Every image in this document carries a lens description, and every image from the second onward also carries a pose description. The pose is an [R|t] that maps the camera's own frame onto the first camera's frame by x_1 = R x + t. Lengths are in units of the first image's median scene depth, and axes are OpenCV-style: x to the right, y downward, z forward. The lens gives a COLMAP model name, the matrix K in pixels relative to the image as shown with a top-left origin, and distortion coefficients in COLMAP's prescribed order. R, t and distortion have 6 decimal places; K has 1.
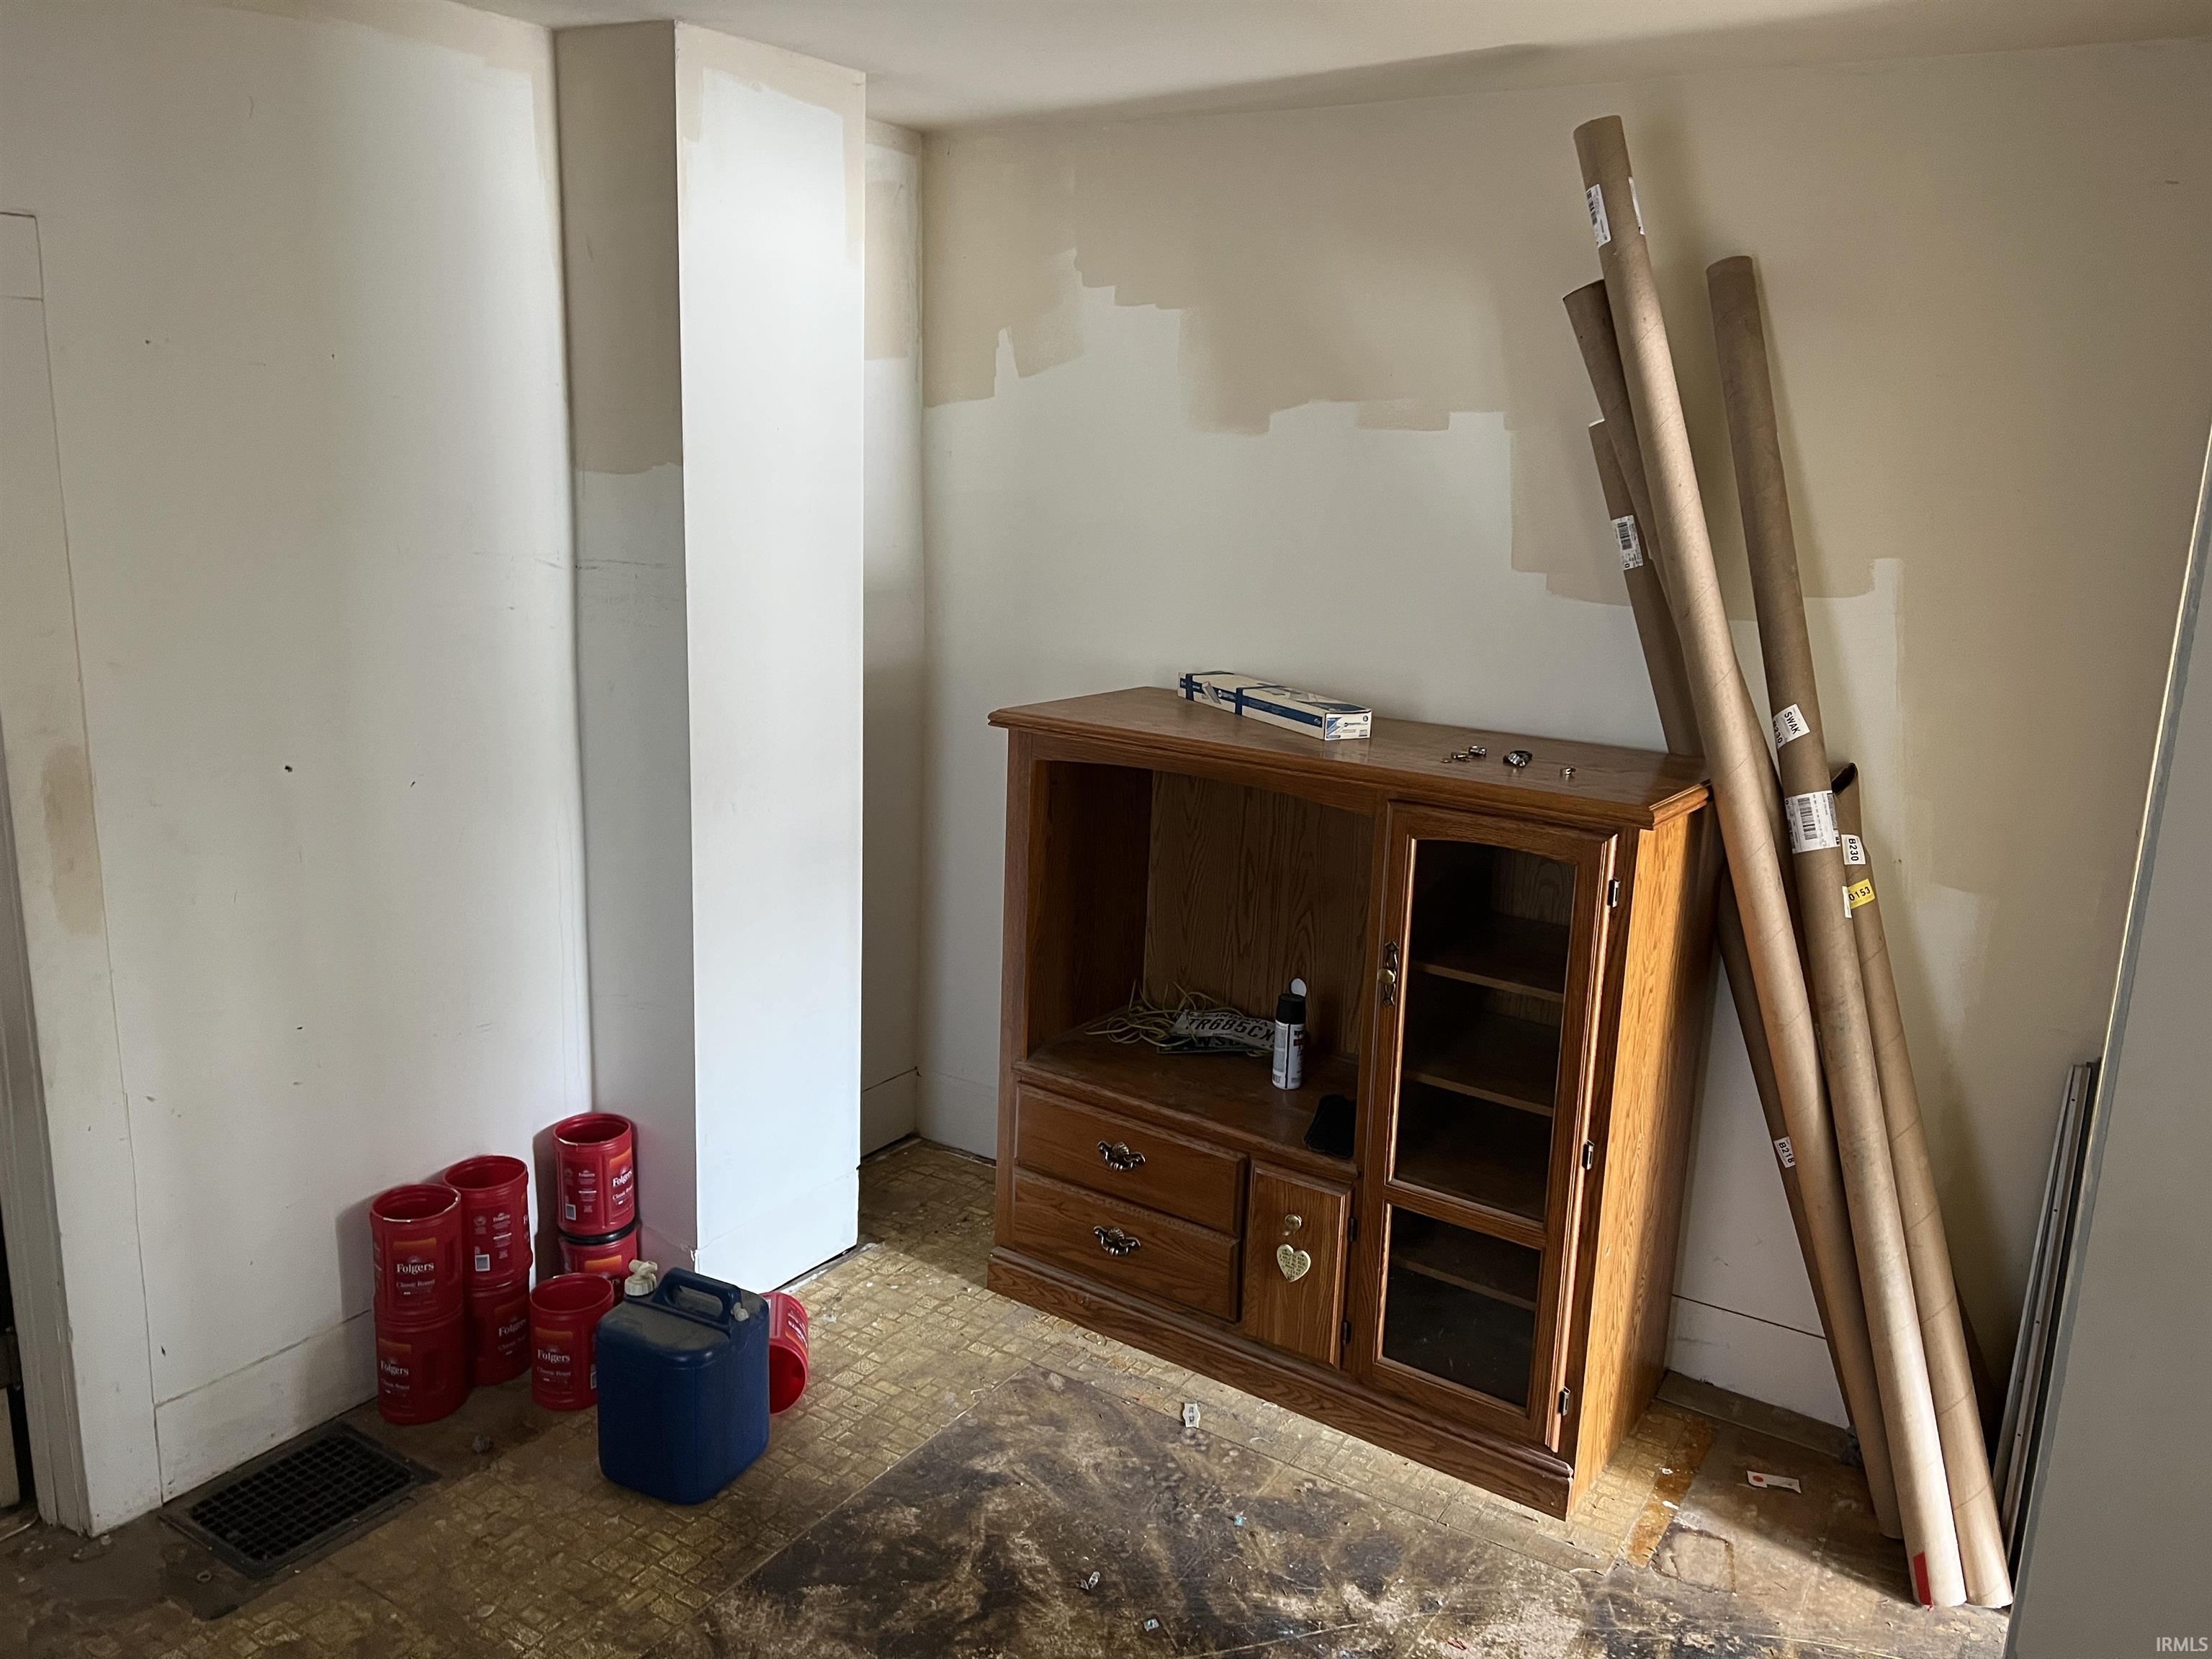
lens RADIAL K [[1655.9, 0, 1106.0], [0, 1655.9, 829.5], [0, 0, 1]] dist [0.107648, -0.116881]
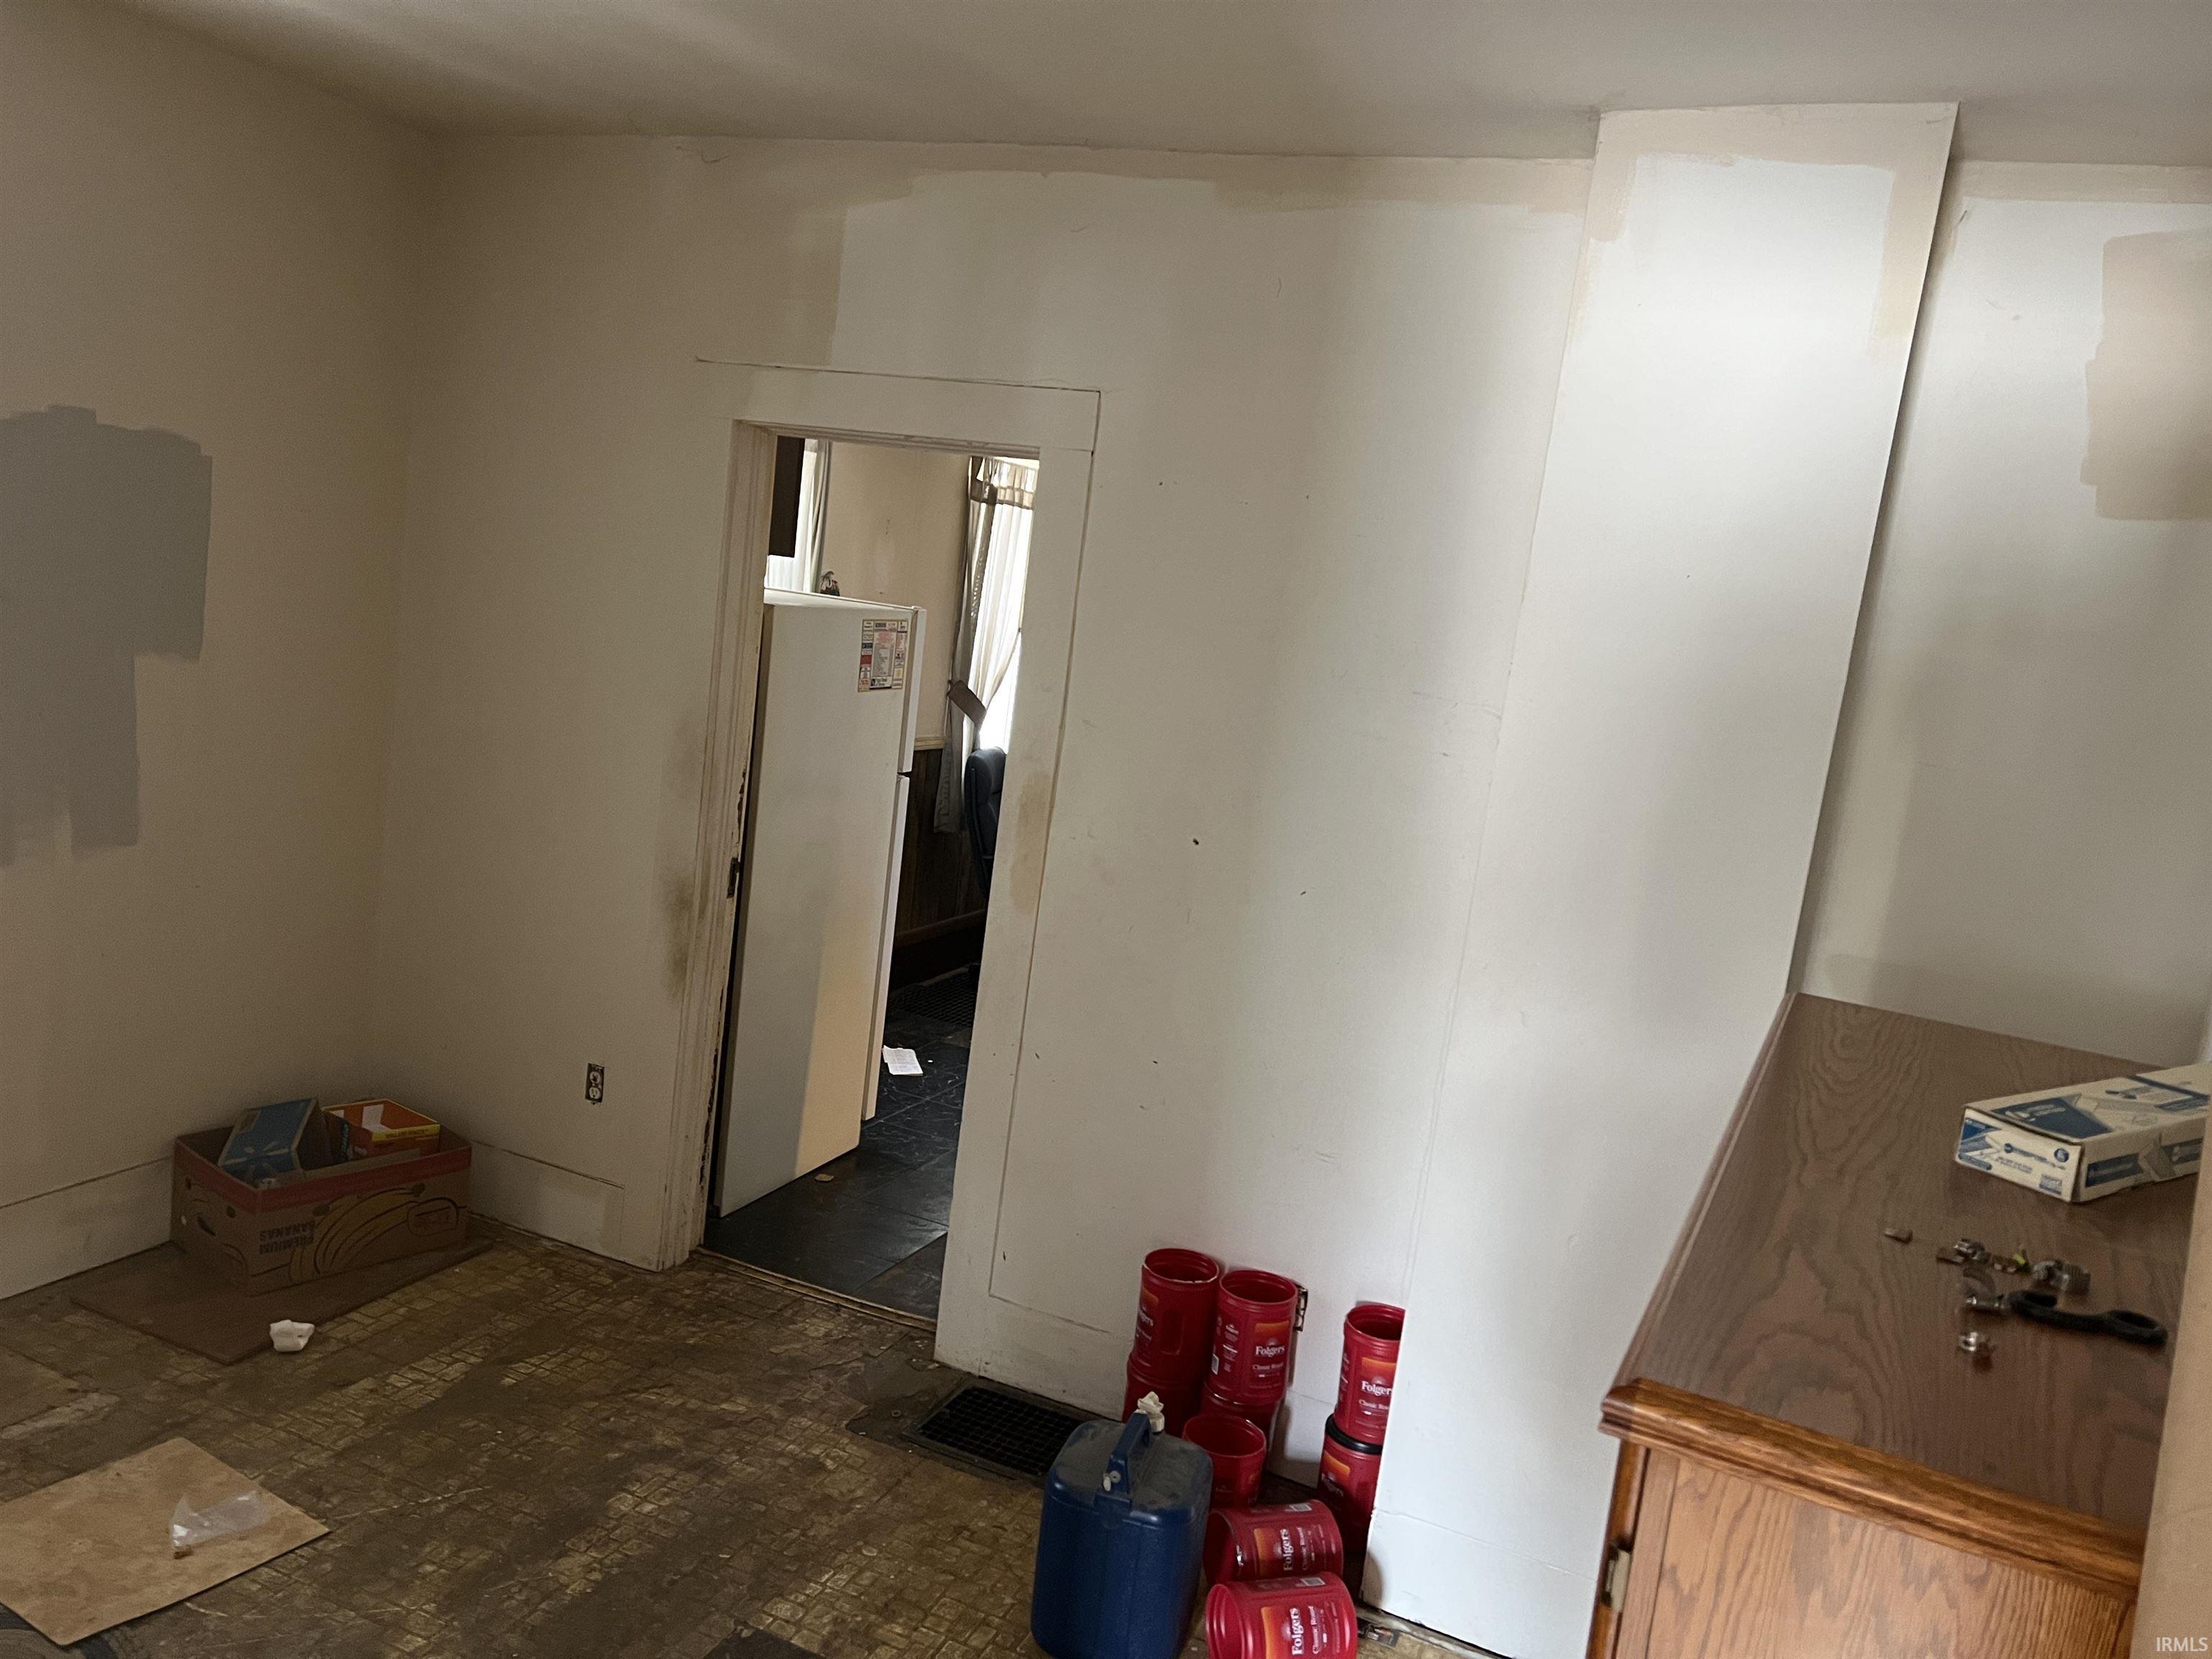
lens RADIAL K [[1655.9, 0, 1106.0], [0, 1655.9, 829.5], [0, 0, 1]] dist [0.107648, -0.116881]
pose [[0.170584, 0.139982, -0.975349, 0.575190], [-0.328081, 0.941446, 0.077737, -0.104986], [0.929120, 0.306733, 0.206521, 0.654913]]
